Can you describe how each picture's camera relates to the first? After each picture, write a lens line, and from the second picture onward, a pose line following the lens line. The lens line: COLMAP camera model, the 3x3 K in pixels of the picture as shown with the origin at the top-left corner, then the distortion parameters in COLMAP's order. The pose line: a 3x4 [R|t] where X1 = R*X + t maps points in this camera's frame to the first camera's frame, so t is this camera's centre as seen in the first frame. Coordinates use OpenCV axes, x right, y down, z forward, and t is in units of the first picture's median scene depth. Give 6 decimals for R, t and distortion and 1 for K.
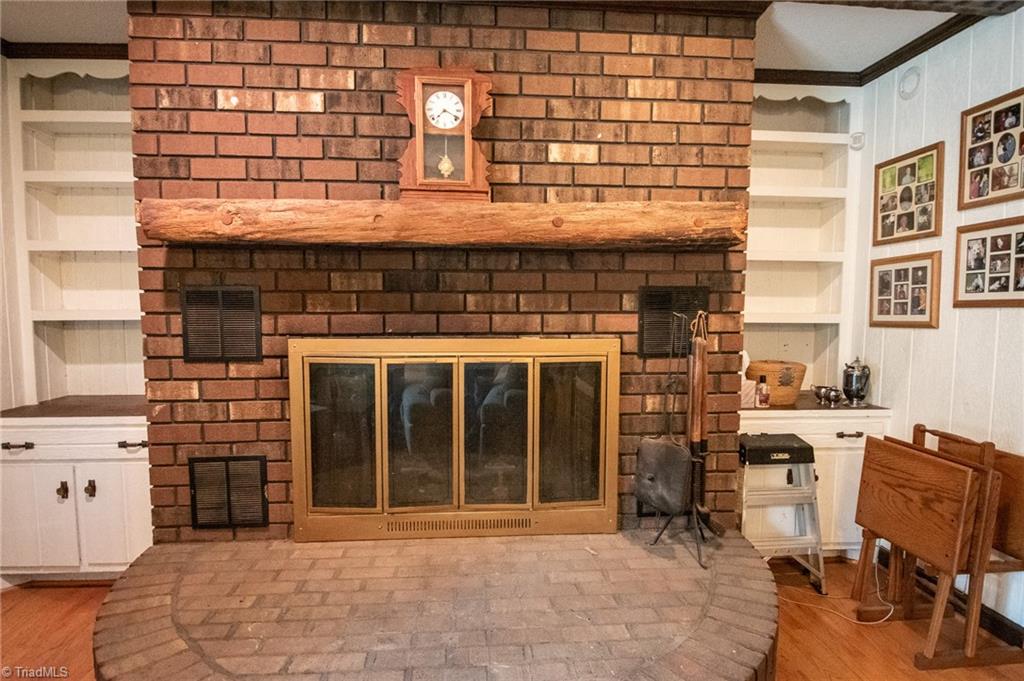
lens RADIAL K [[539.9, 0, 511.2], [0, 539.9, 351.6], [0, 0, 1]] dist [0.005530, -0.003380]
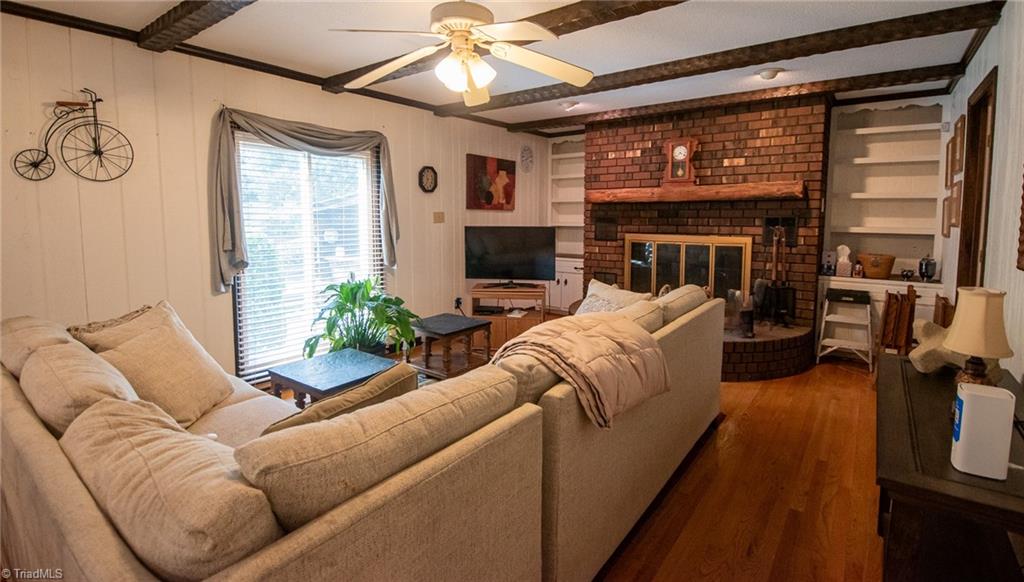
lens RADIAL K [[469.9, 0, 508.3], [0, 469.9, 253.6], [0, 0, 1]] dist [-0.014133, -0.003767]
pose [[0.741680, 0.053761, -0.668596, 0.812303], [-0.052100, 0.998389, 0.022484, 0.059503], [0.668728, 0.018158, 0.743285, -1.298882]]
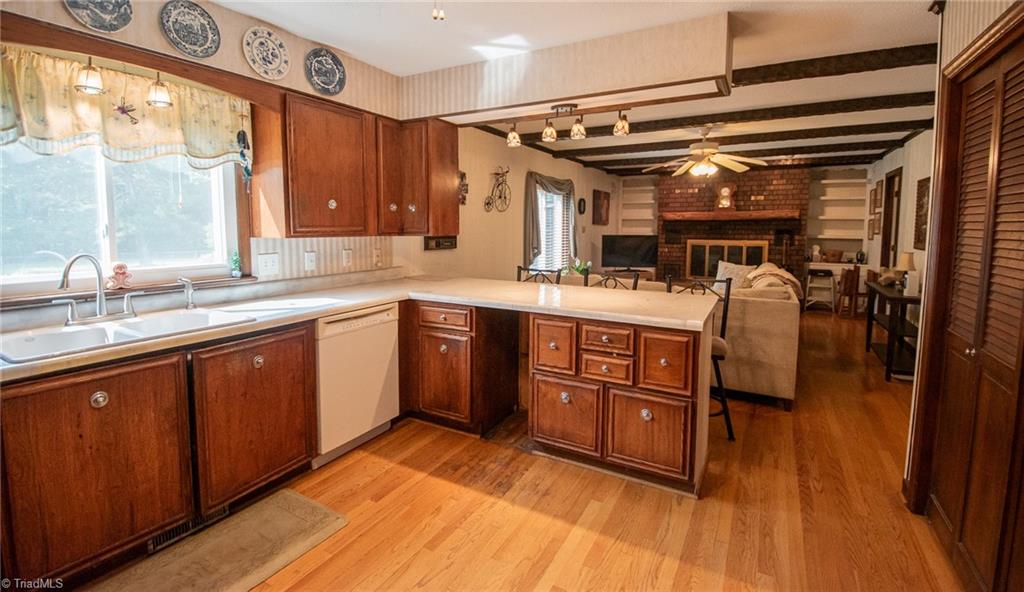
lens RADIAL K [[449.2, 0, 506.1], [0, 449.2, 262.9], [0, 0, 1]] dist [-0.011017, -0.002562]
pose [[0.824016, 0.046844, -0.564627, 0.507849], [-0.044733, 0.998844, 0.017586, 0.181982], [0.564798, 0.010766, 0.825159, -3.120032]]
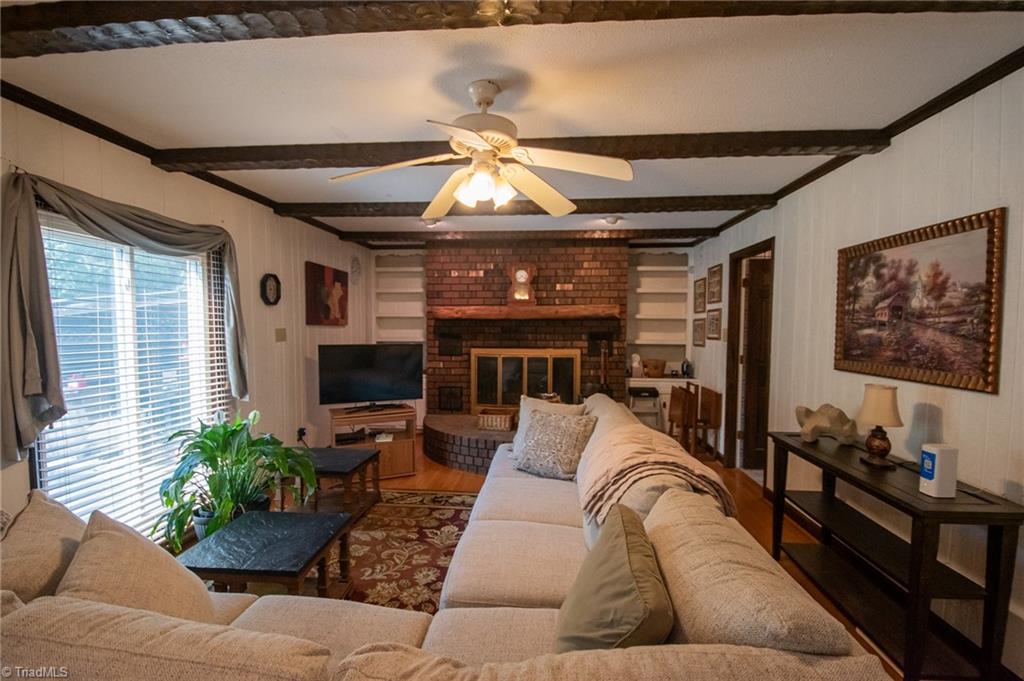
lens RADIAL K [[457.6, 0, 513.8], [0, 457.6, 350.2], [0, 0, 1]] dist [-0.018873, -0.001921]
pose [[0.987185, 0.010440, -0.159236, 0.245165], [-0.014690, 0.999566, -0.025538, 0.048580], [0.158900, 0.027550, 0.986910, -1.523418]]
